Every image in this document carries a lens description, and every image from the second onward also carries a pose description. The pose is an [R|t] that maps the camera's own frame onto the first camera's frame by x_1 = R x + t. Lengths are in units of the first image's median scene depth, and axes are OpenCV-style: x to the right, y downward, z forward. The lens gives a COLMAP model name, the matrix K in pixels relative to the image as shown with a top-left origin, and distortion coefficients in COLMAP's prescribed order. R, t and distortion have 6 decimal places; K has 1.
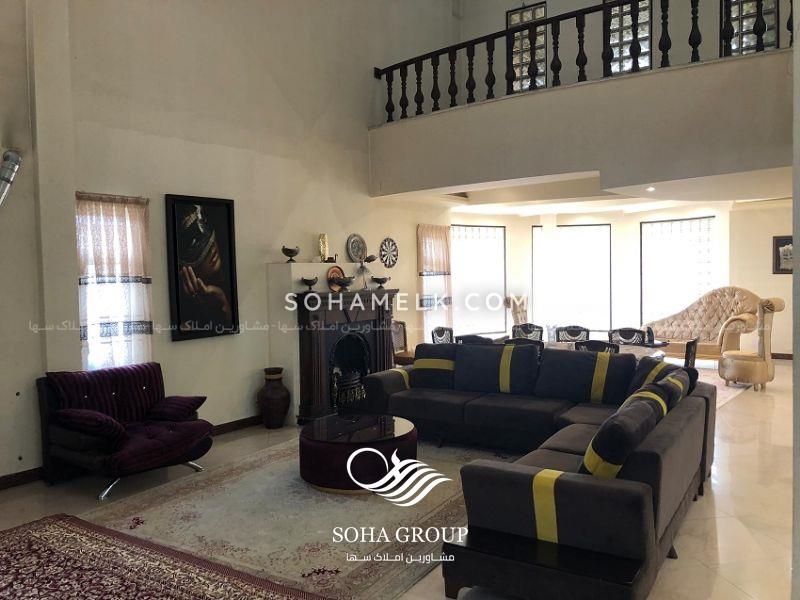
lens RADIAL K [[644.0, 0, 396.8], [0, 644.0, 304.8], [0, 0, 1]] dist [0.018301, 0.004425]
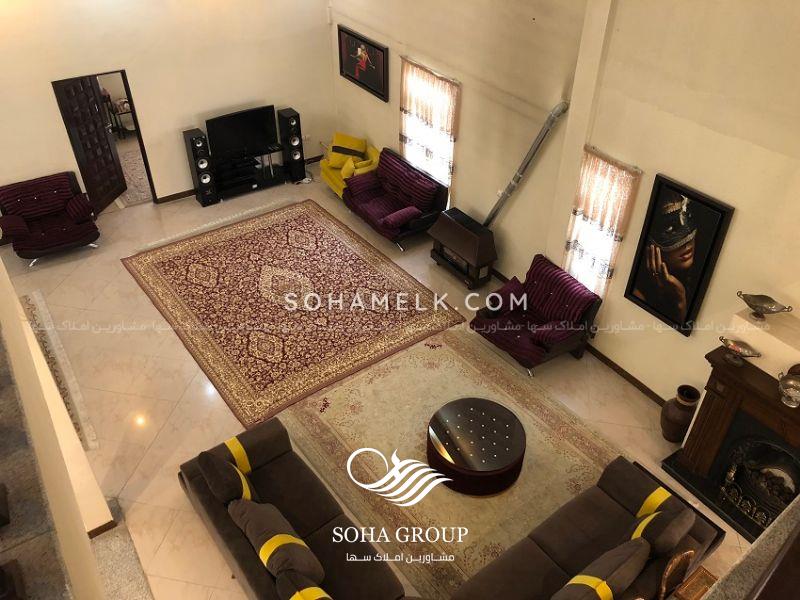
lens RADIAL K [[644.0, 0, 402.8], [0, 644.0, 297.0], [0, 0, 1]] dist [0.018301, 0.004425]
pose [[-0.346660, 0.579361, -0.737677, 0.580690], [-0.060547, 0.770982, 0.633972, -0.600682], [0.936035, 0.264437, -0.232190, 0.885523]]
